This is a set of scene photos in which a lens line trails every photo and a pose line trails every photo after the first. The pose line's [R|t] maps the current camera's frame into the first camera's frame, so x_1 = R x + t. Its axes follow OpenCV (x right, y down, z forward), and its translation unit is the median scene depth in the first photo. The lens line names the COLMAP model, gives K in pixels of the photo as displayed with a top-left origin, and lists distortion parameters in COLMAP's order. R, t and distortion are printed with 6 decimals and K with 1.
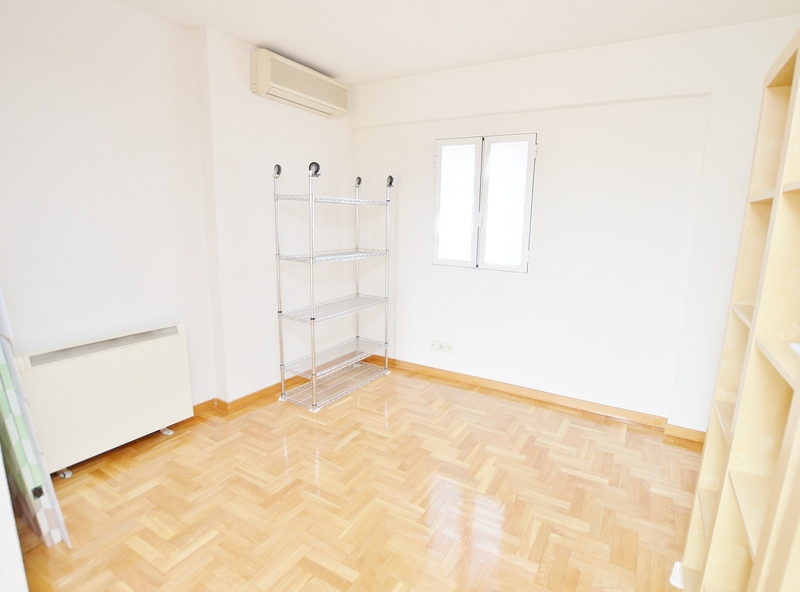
lens RADIAL K [[419.7, 0, 425.4], [0, 419.7, 295.7], [0, 0, 1]] dist [-0.030256, -0.000747]
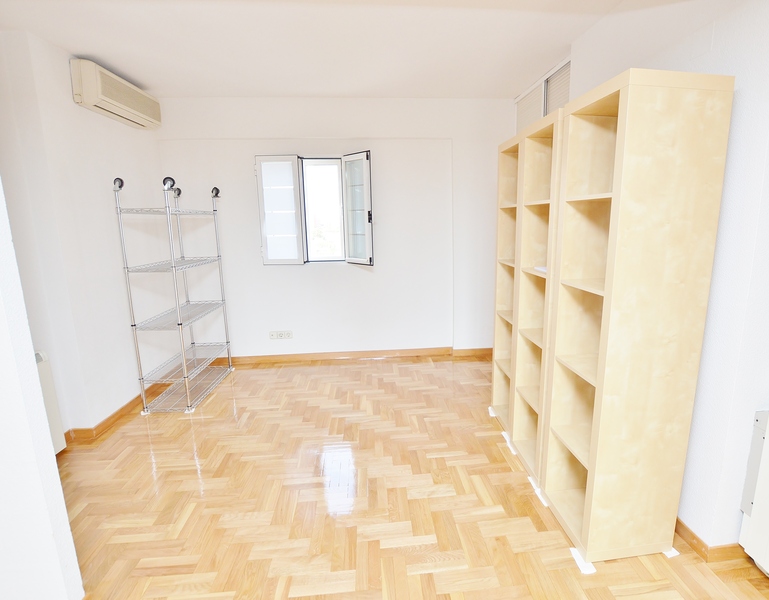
lens RADIAL K [[417.5, 0, 429.6], [0, 417.5, 302.7], [0, 0, 1]] dist [-0.037465, -0.001334]
pose [[0.799283, -0.150623, 0.581772, -0.363435], [0.141753, 0.988018, 0.061049, 0.027167], [-0.583996, 0.033672, 0.811058, -0.216382]]
